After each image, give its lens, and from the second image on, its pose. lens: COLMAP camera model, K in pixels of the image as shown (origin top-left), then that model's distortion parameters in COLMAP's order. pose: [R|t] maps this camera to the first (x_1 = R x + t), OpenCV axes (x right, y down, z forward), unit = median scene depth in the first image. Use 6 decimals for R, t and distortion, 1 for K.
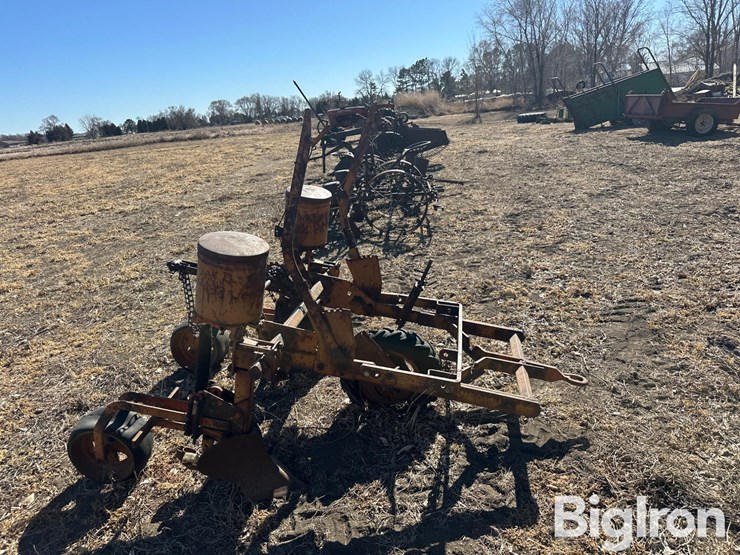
lens RADIAL K [[517.5, 0, 373.2], [0, 517.5, 277.3], [0, 0, 1]] dist [0.043524, -0.058780]
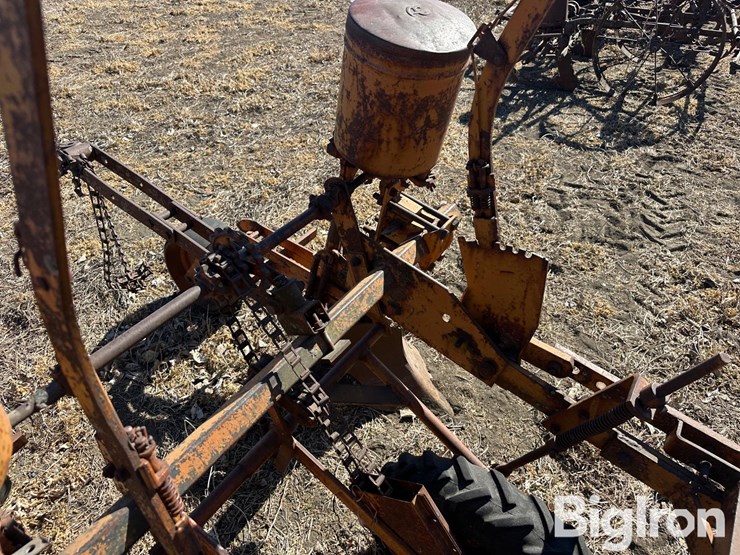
lens RADIAL K [[526.1, 0, 370.0], [0, 526.1, 277.5], [0, 0, 1]] dist [0.024598, -0.045343]
pose [[0.907429, 0.308792, -0.284992, 0.002381], [-0.191406, 0.907519, 0.373861, -0.069158], [0.374081, -0.284704, 0.882614, 0.320592]]
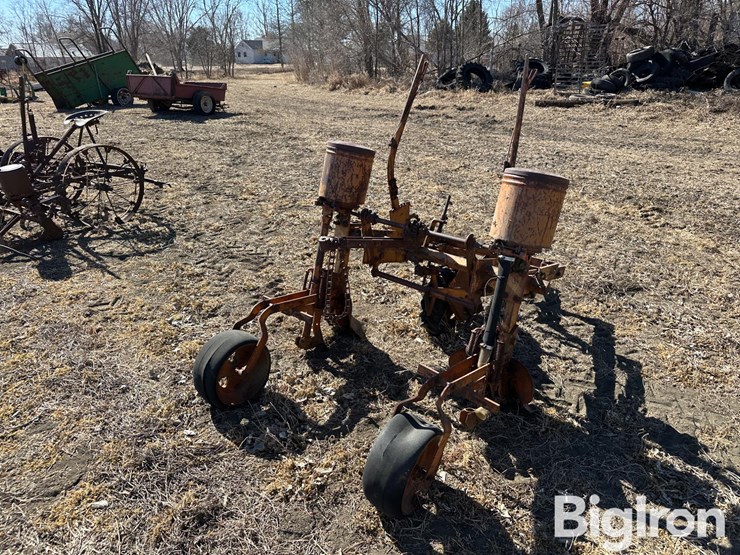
lens RADIAL K [[517.5, 0, 373.2], [0, 517.5, 277.3], [0, 0, 1]] dist [0.043524, -0.058780]
pose [[0.491283, -0.252316, 0.833653, -0.482587], [0.233633, 0.960221, 0.152941, -0.036769], [-0.839081, 0.119631, 0.530690, 0.253610]]
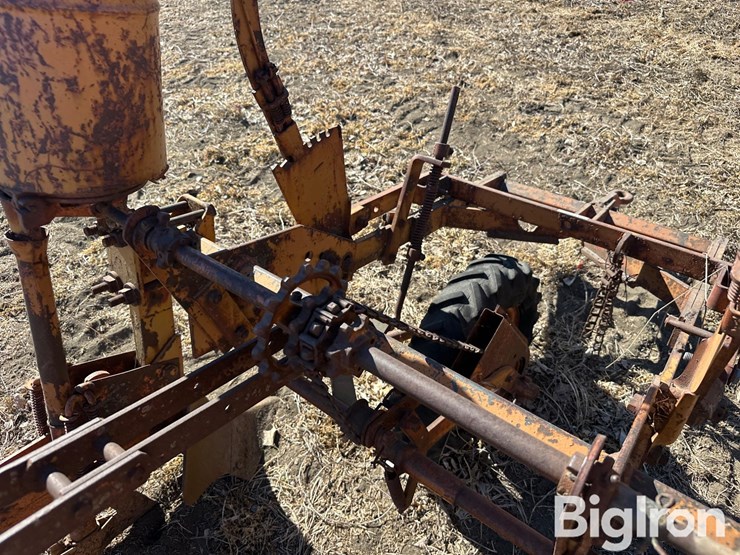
lens RADIAL K [[526.1, 0, 370.0], [0, 526.1, 277.5], [0, 0, 1]] dist [0.024598, -0.045343]
pose [[0.477067, -0.510284, 0.715554, -0.151343], [0.294510, 0.859924, 0.416887, -0.049017], [-0.828053, 0.011855, 0.560525, 0.384893]]
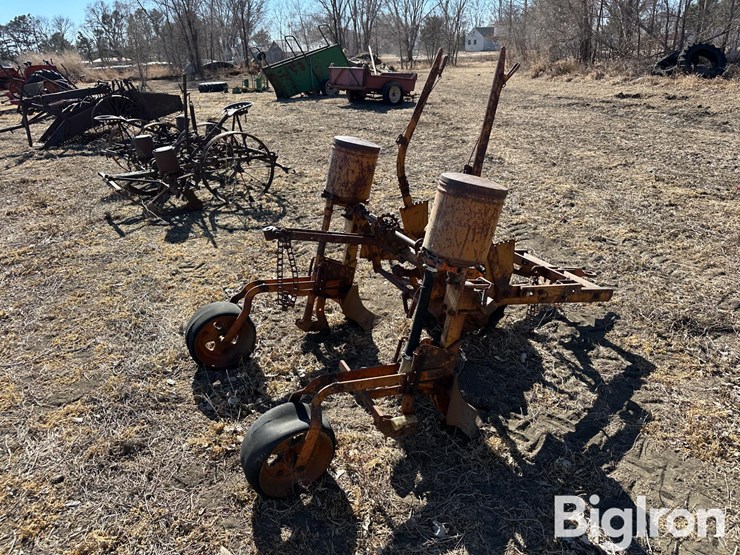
lens RADIAL K [[517.5, 0, 373.2], [0, 517.5, 277.3], [0, 0, 1]] dist [0.043524, -0.058780]
pose [[0.797926, -0.182650, 0.574415, -0.355182], [0.155321, 0.983105, 0.096845, -0.004205], [-0.582400, 0.011944, 0.812815, 0.105689]]
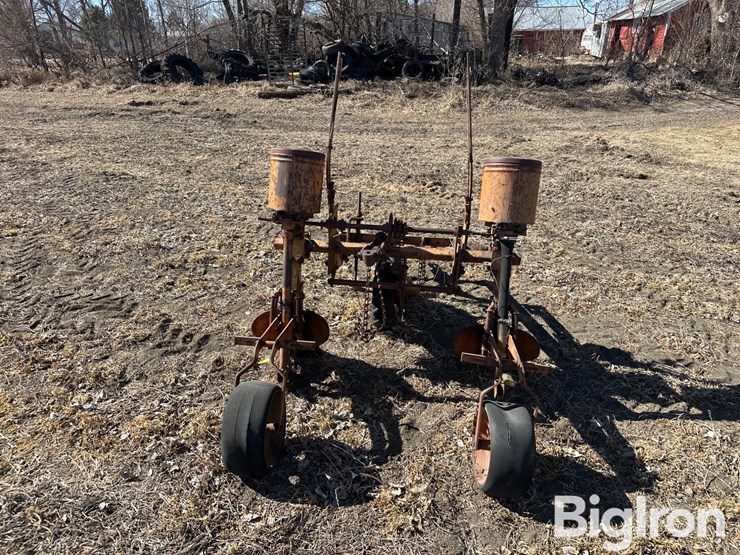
lens RADIAL K [[517.5, 0, 373.2], [0, 517.5, 277.3], [0, 0, 1]] dist [0.043524, -0.058780]
pose [[-0.065157, -0.314656, 0.946967, -0.515671], [0.316041, 0.893624, 0.318677, -0.108864], [-0.946505, 0.320045, 0.041218, 0.464797]]
